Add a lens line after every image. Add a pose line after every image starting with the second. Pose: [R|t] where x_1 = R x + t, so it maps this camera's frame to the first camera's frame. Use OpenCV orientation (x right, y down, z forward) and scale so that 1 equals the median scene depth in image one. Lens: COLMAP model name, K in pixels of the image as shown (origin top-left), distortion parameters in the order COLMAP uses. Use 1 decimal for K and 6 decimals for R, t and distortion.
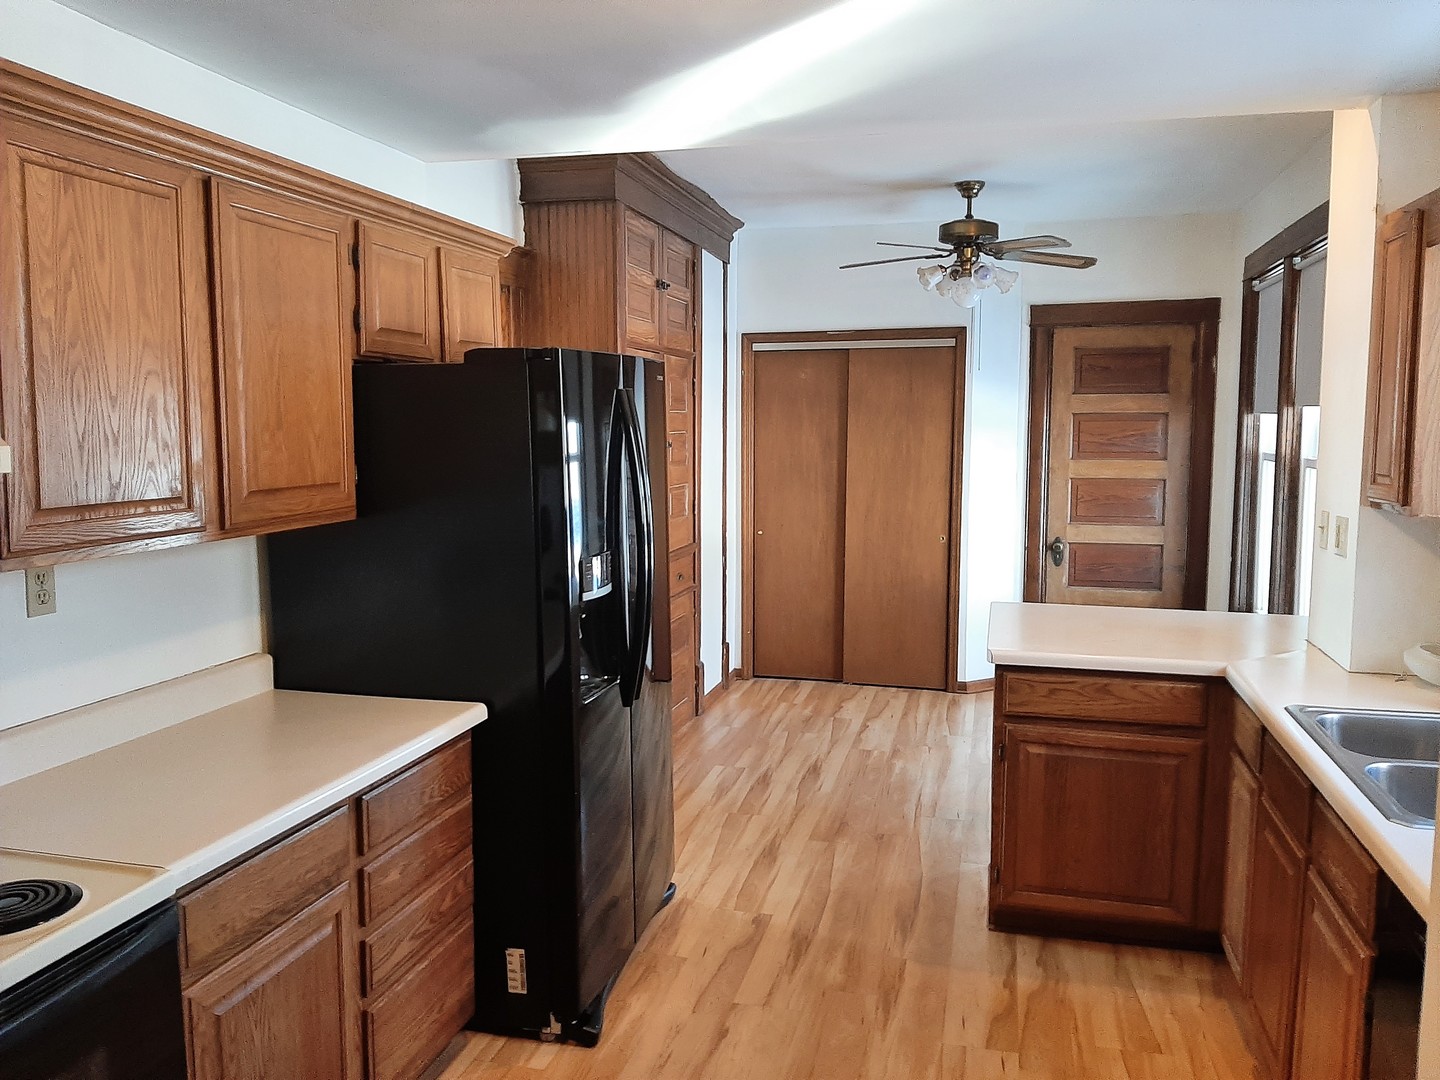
lens RADIAL K [[1144.8, 0, 723.8], [0, 1144.8, 541.0], [0, 0, 1]] dist [0.021618, -0.042141]
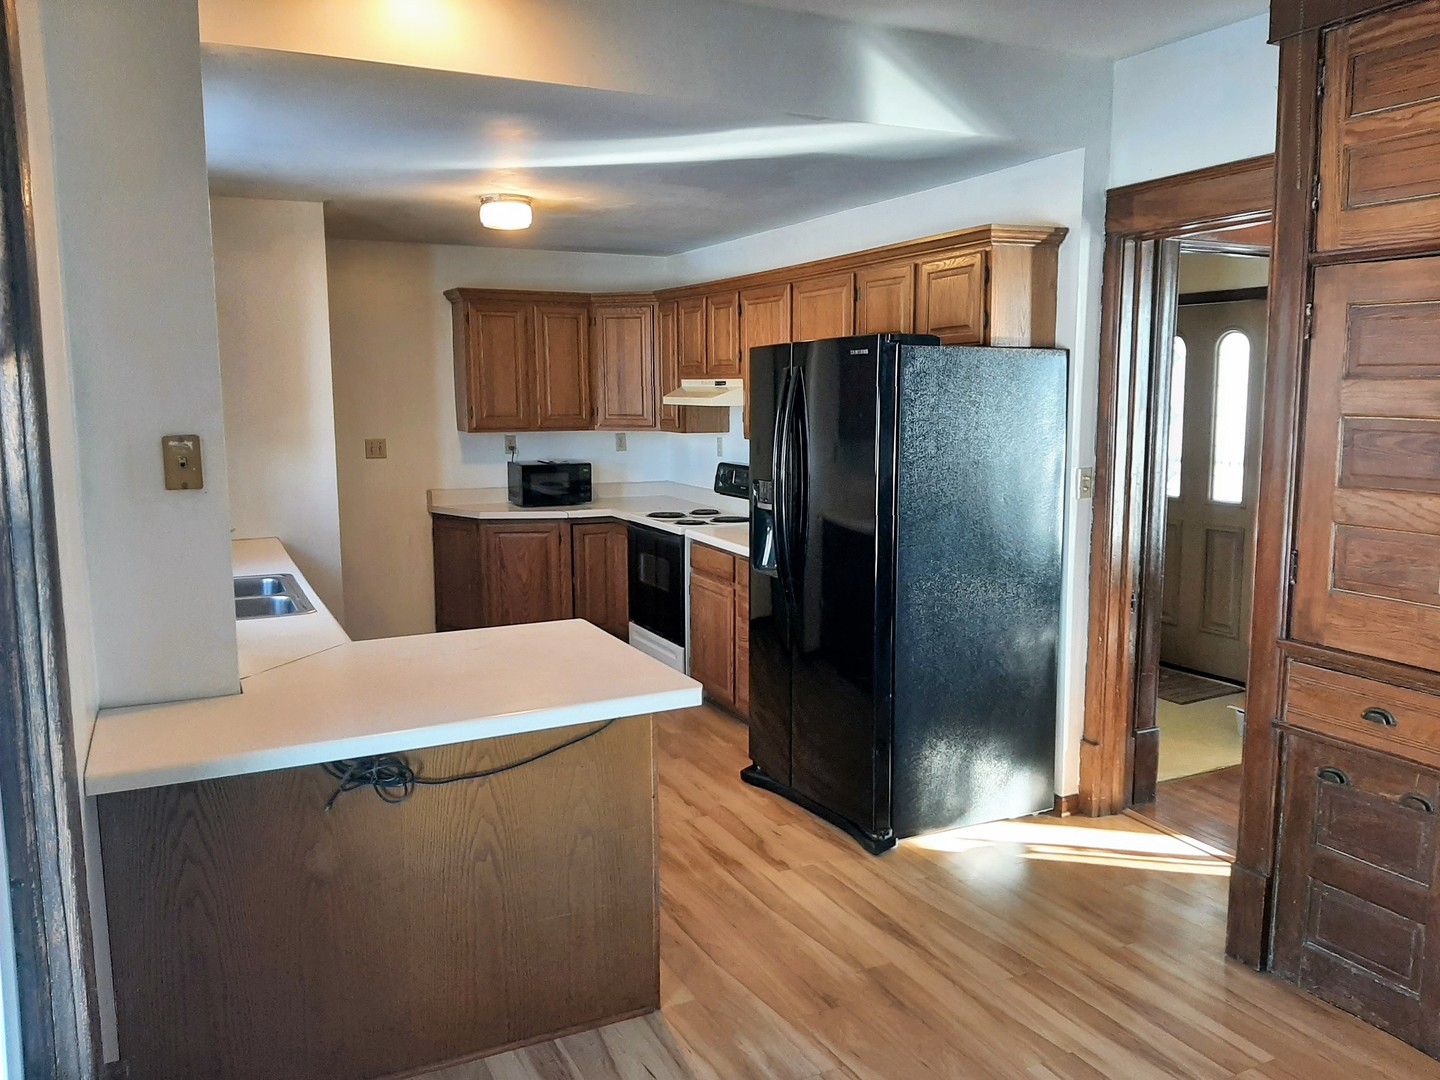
lens RADIAL K [[1144.8, 0, 724.8], [0, 1144.8, 536.1], [0, 0, 1]] dist [0.021618, -0.042141]
pose [[-0.773885, 0.088556, -0.627105, 0.719500], [-0.062358, 0.974710, 0.214596, -0.194685], [0.630249, 0.205177, -0.748791, 1.717663]]
